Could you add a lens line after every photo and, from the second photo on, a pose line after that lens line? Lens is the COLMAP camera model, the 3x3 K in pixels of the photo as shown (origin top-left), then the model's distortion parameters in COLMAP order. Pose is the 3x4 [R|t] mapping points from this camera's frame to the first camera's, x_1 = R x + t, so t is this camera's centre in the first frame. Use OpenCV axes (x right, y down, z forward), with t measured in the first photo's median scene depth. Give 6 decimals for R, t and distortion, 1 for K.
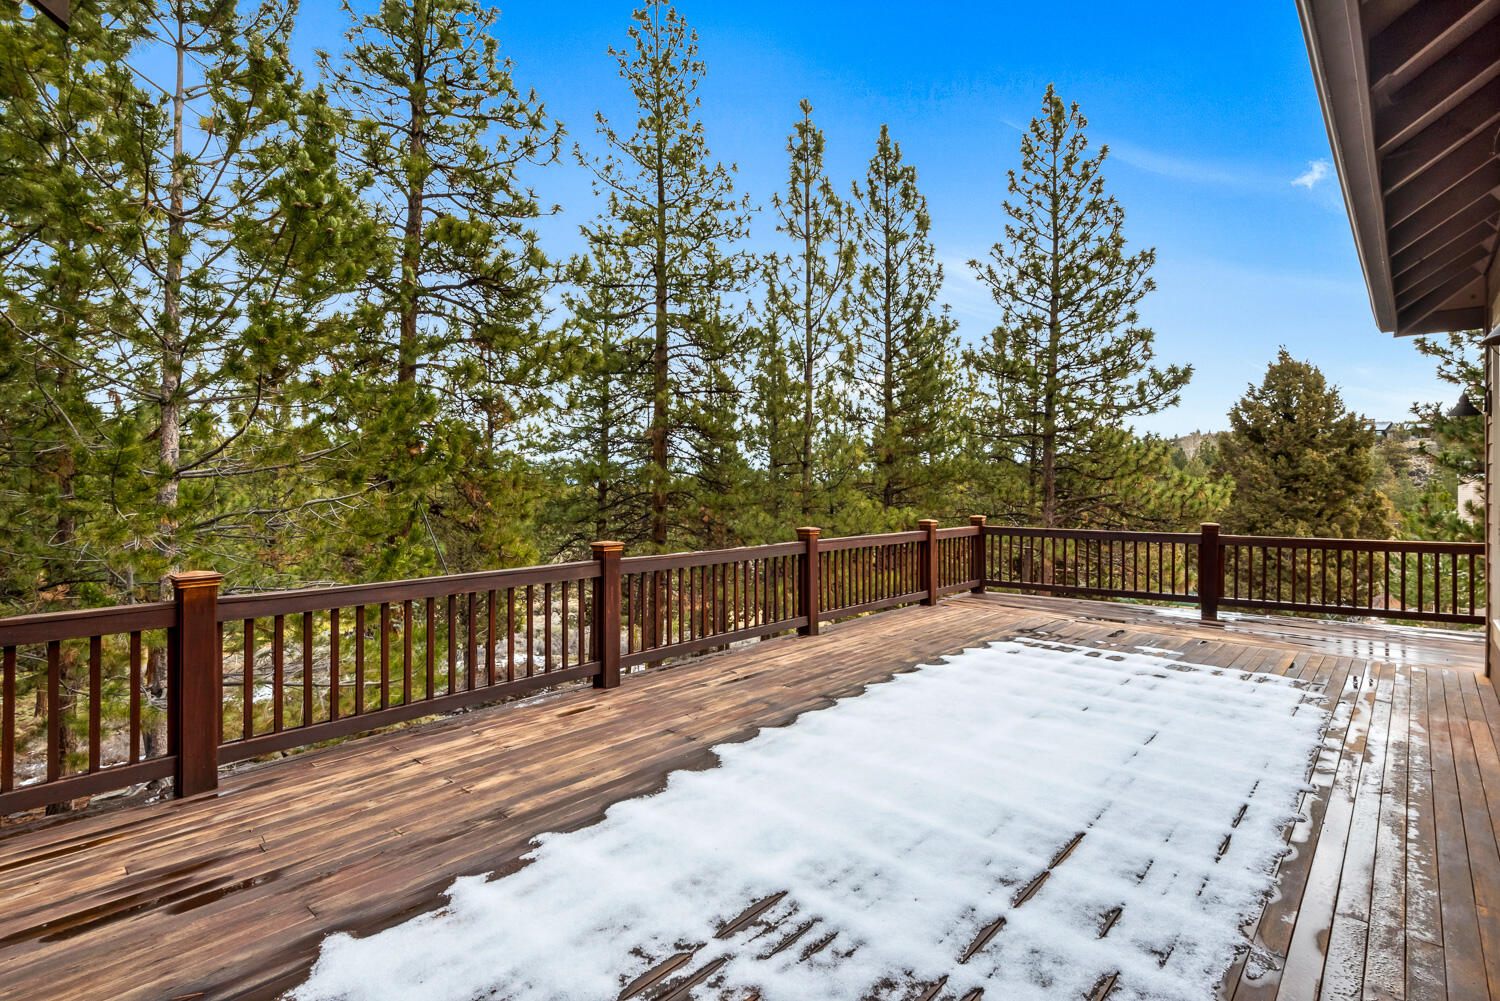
lens RADIAL K [[705.4, 0, 754.8], [0, 705.4, 478.8], [0, 0, 1]] dist [0.008411, -0.006150]
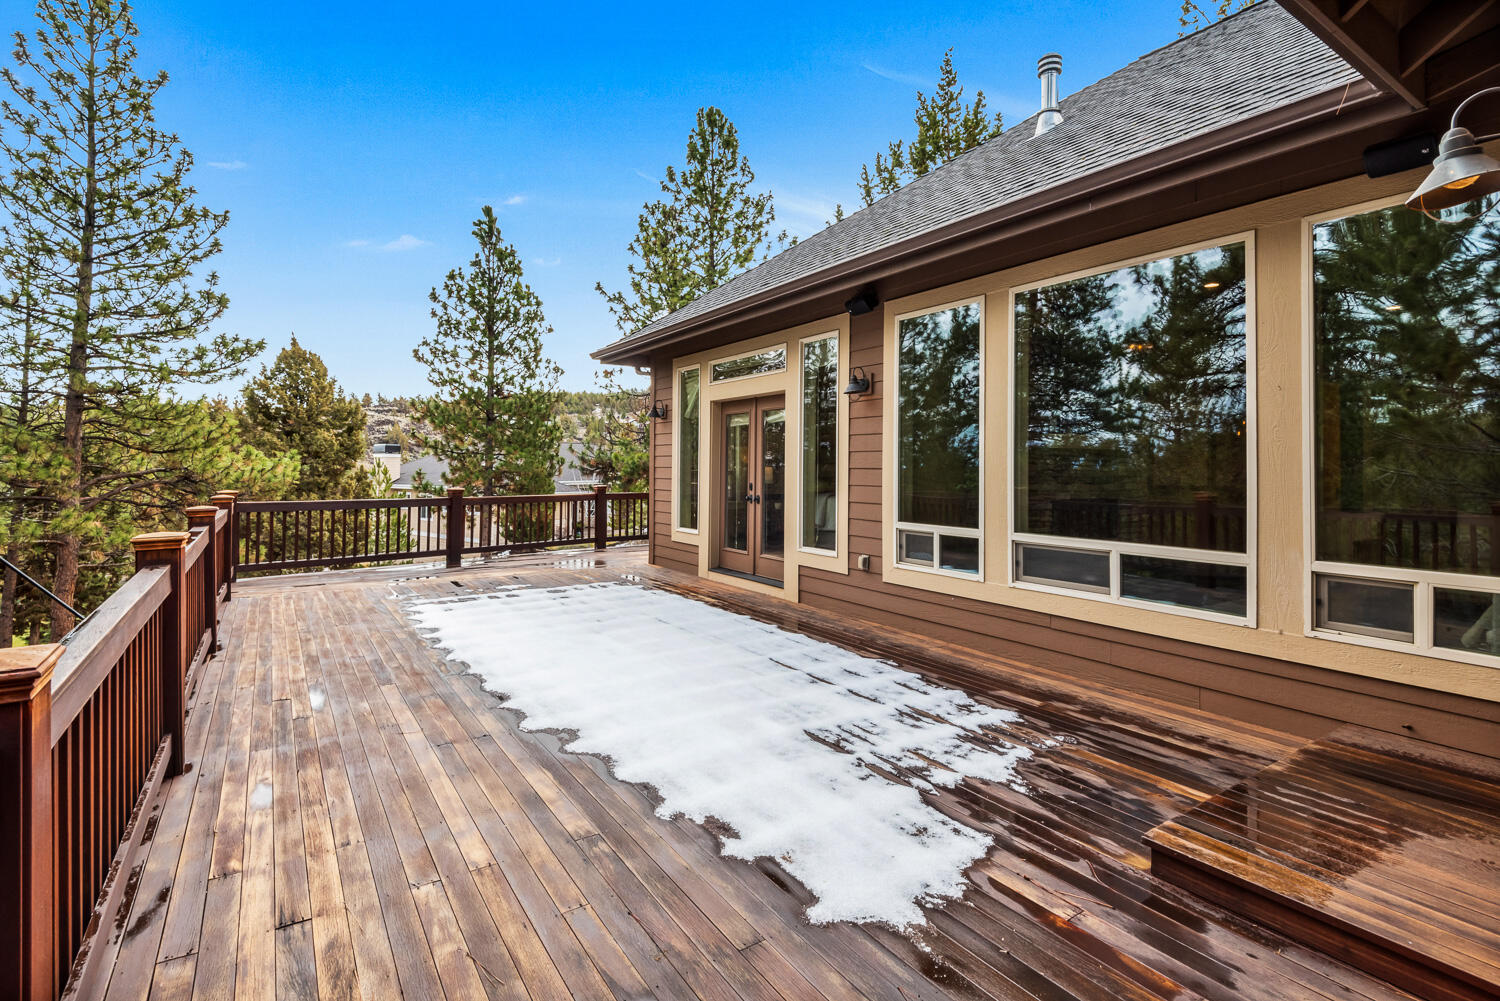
lens RADIAL K [[705.4, 0, 722.2], [0, 705.4, 465.8], [0, 0, 1]] dist [0.008411, -0.006150]
pose [[0.268904, -0.001884, 0.963165, -0.891337], [-0.010134, 0.999937, 0.004785, 0.030722], [-0.963114, -0.011047, 0.268868, 0.511326]]
